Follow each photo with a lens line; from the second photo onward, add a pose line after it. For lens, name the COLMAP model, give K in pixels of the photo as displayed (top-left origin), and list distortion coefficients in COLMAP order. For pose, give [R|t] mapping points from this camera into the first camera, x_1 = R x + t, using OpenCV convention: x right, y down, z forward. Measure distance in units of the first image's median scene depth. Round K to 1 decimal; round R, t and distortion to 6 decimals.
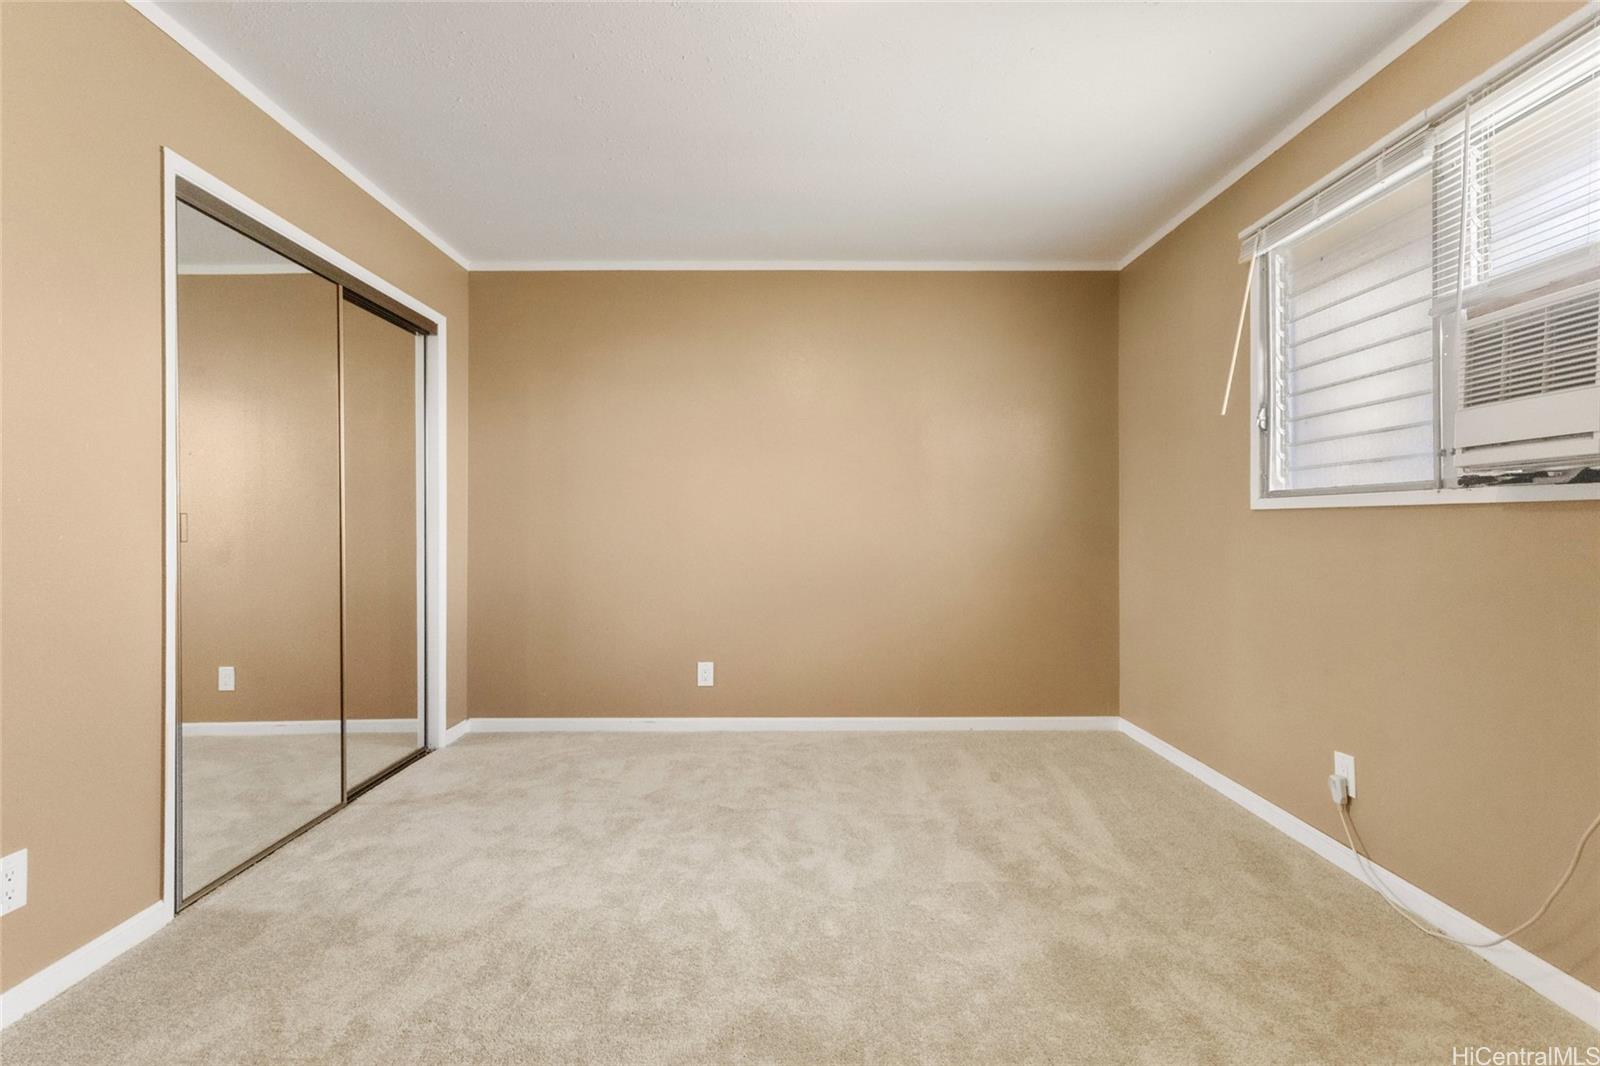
lens RADIAL K [[746.9, 0, 800.0], [0, 746.9, 533.0], [0, 0, 1]] dist [0.001192, -0.000362]
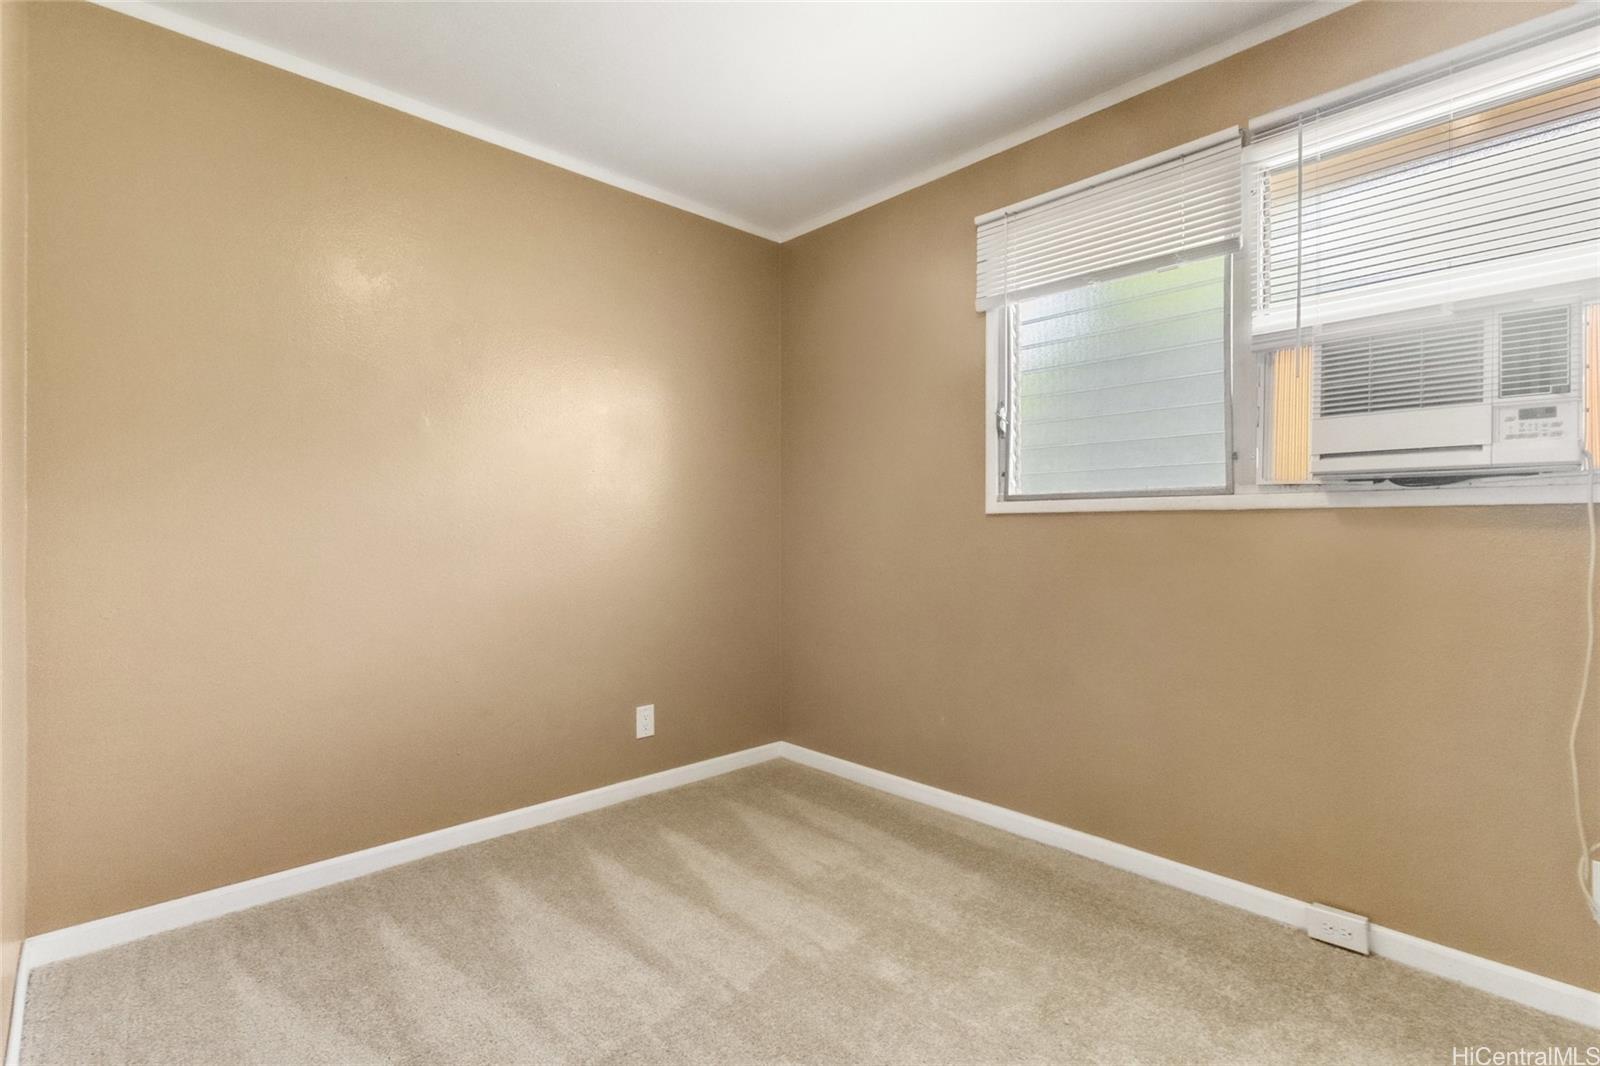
lens RADIAL K [[746.9, 0, 800.0], [0, 746.9, 533.0], [0, 0, 1]] dist [0.001192, -0.000362]
pose [[0.749404, -0.001623, 0.662111, -0.205656], [0.004042, 0.999990, -0.002123, -0.005973], [-0.662101, 0.004267, 0.749402, 0.458415]]
